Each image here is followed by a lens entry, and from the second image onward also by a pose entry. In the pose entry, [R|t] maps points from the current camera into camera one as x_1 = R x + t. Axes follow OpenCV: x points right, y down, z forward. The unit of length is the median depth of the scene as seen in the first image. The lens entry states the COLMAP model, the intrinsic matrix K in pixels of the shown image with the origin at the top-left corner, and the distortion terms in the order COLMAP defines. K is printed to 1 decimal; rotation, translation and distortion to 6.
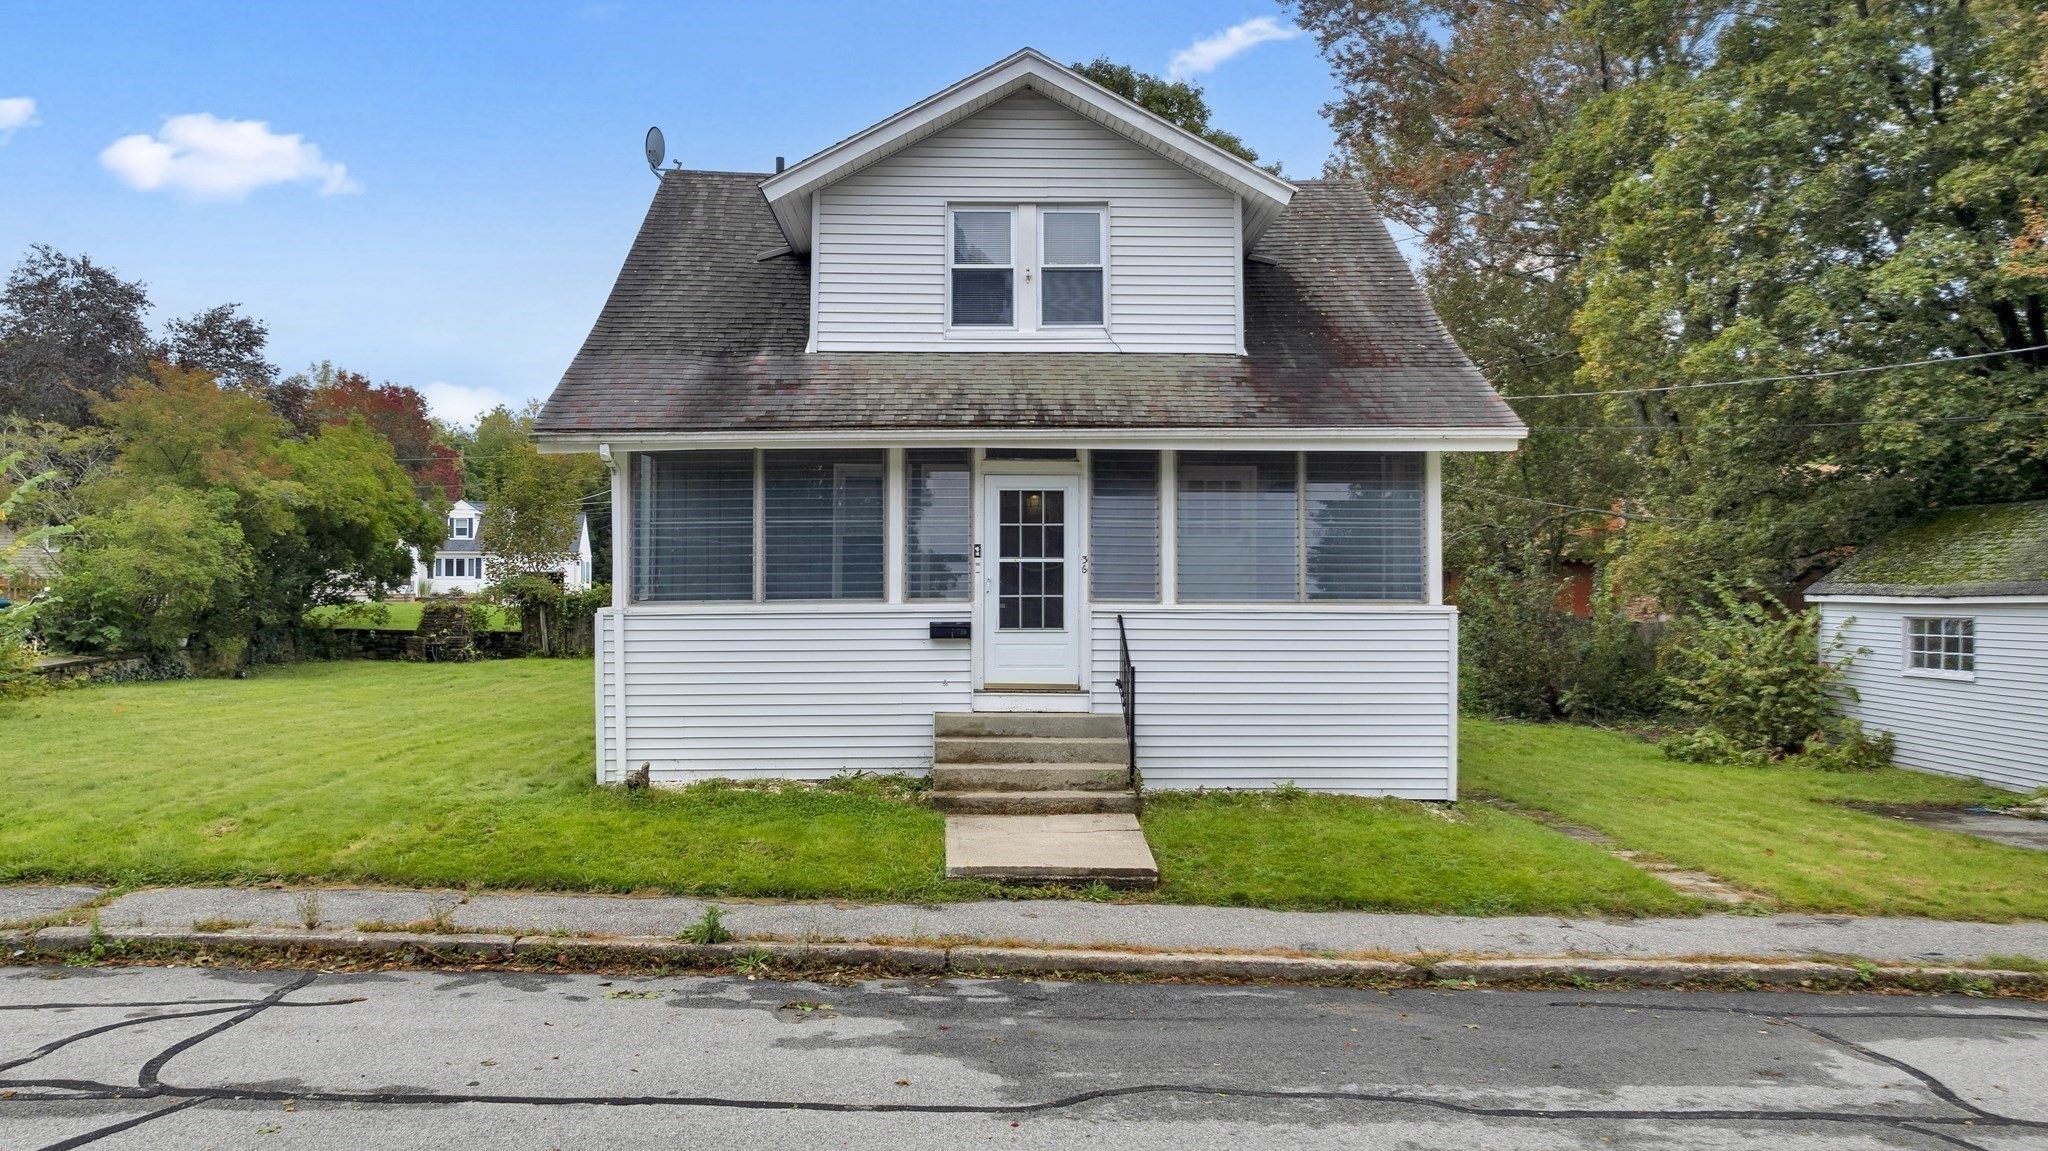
lens RADIAL K [[1418.5, 0, 1015.5], [0, 1418.5, 550.5], [0, 0, 1]] dist [-0.022350, -0.000950]
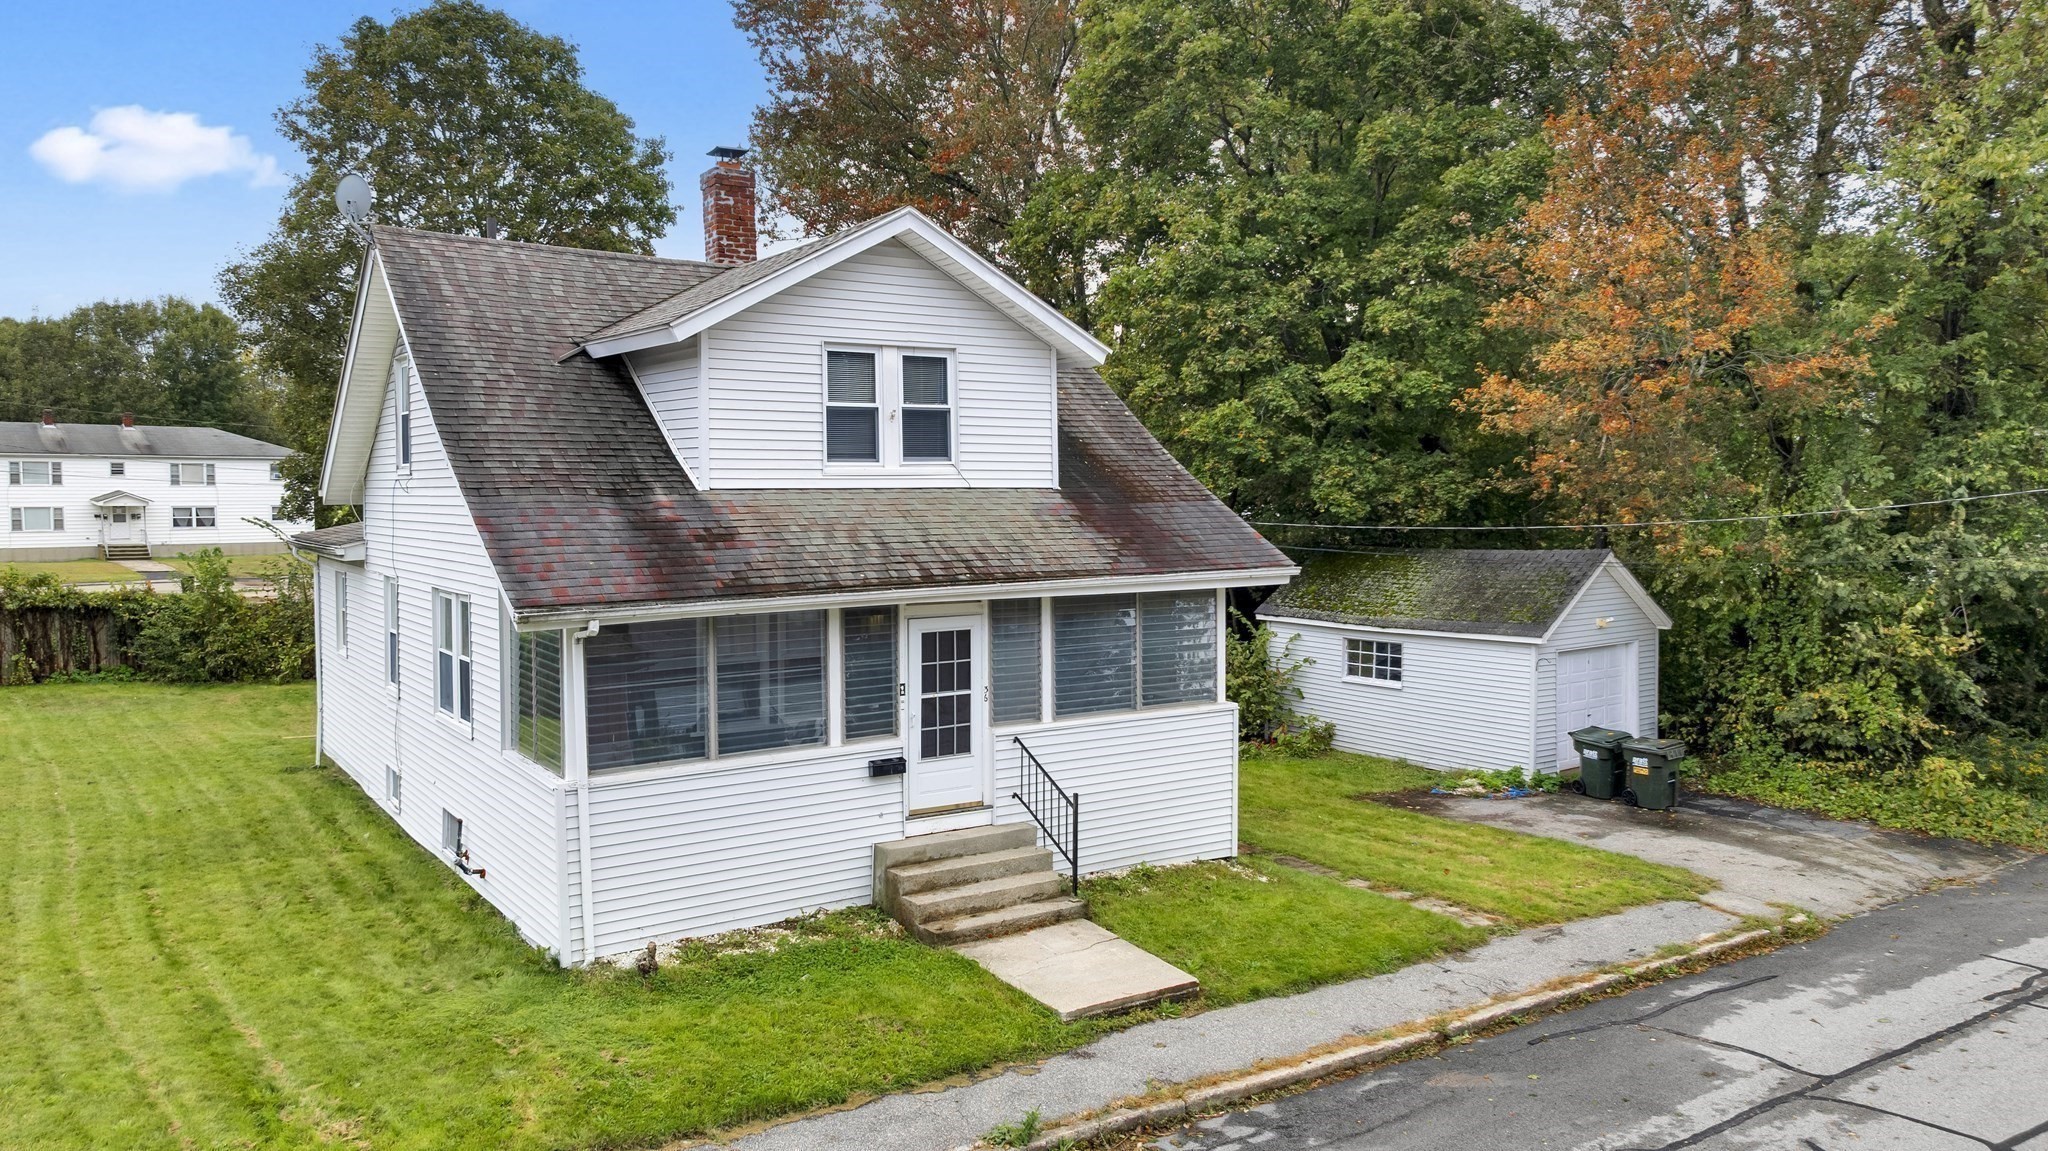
lens RADIAL K [[1418.5, 0, 1015.5], [0, 1418.5, 550.5], [0, 0, 1]] dist [-0.022350, -0.000950]
pose [[0.844201, -0.023983, 0.535490, -0.528902], [-0.010120, 0.998107, 0.060656, -0.171624], [-0.535931, -0.056625, 0.842361, 0.050428]]
